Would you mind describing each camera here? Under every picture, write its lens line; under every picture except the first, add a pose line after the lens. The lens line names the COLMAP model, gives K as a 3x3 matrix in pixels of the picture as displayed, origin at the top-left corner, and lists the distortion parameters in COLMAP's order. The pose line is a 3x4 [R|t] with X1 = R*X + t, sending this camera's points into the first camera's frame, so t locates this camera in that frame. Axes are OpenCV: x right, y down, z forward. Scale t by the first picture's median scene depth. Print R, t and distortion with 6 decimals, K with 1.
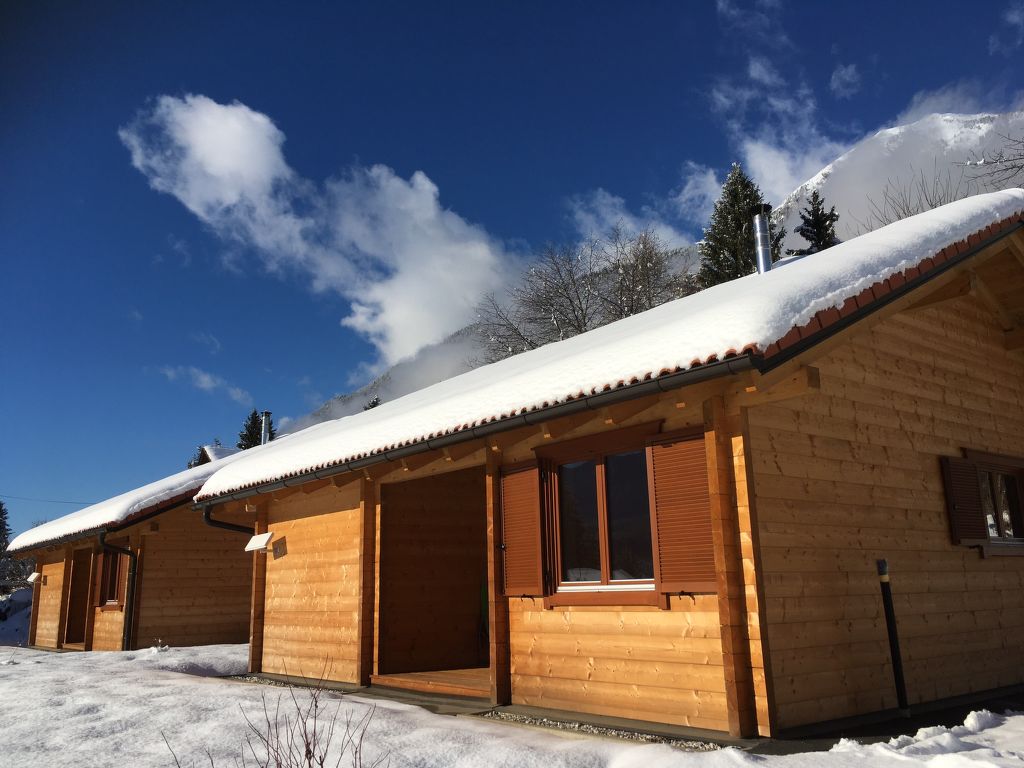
lens RADIAL K [[868.0, 0, 512.0], [0, 868.0, 384.0], [0, 0, 1]] dist [0.037014, -0.000548]
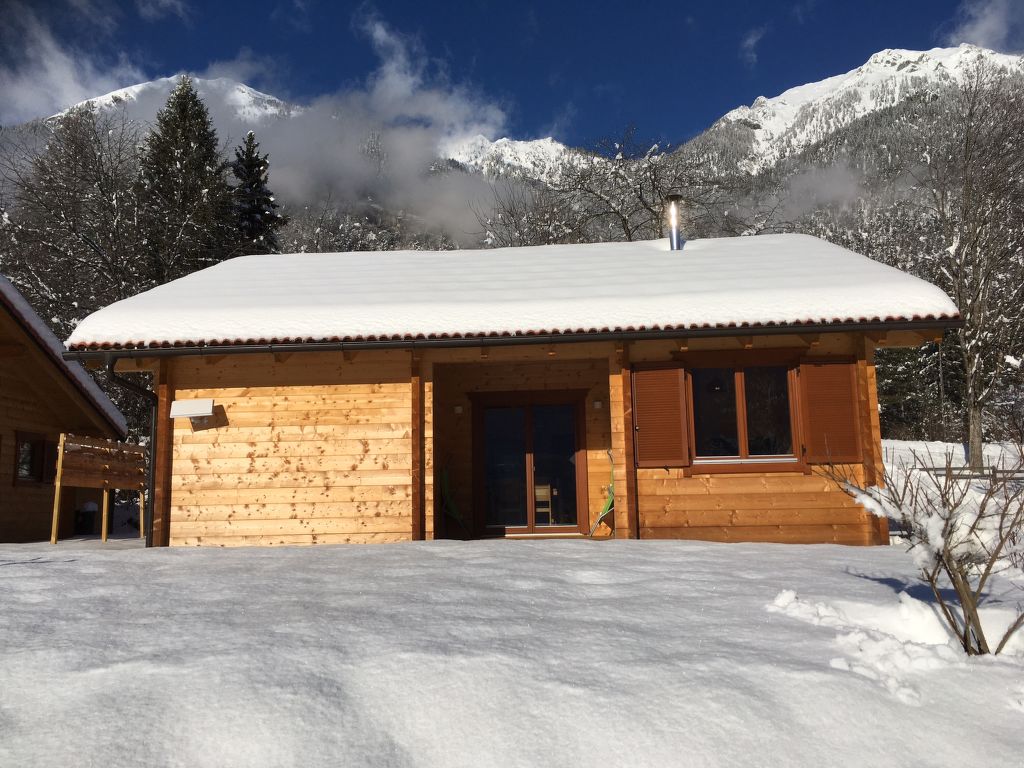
lens RADIAL K [[868.0, 0, 512.0], [0, 868.0, 384.0], [0, 0, 1]] dist [0.037014, -0.000548]
pose [[0.678621, 0.118374, 0.724887, -1.104385], [-0.165759, 0.986149, -0.005859, 0.175996], [-0.715540, -0.116181, 0.688843, 0.315967]]
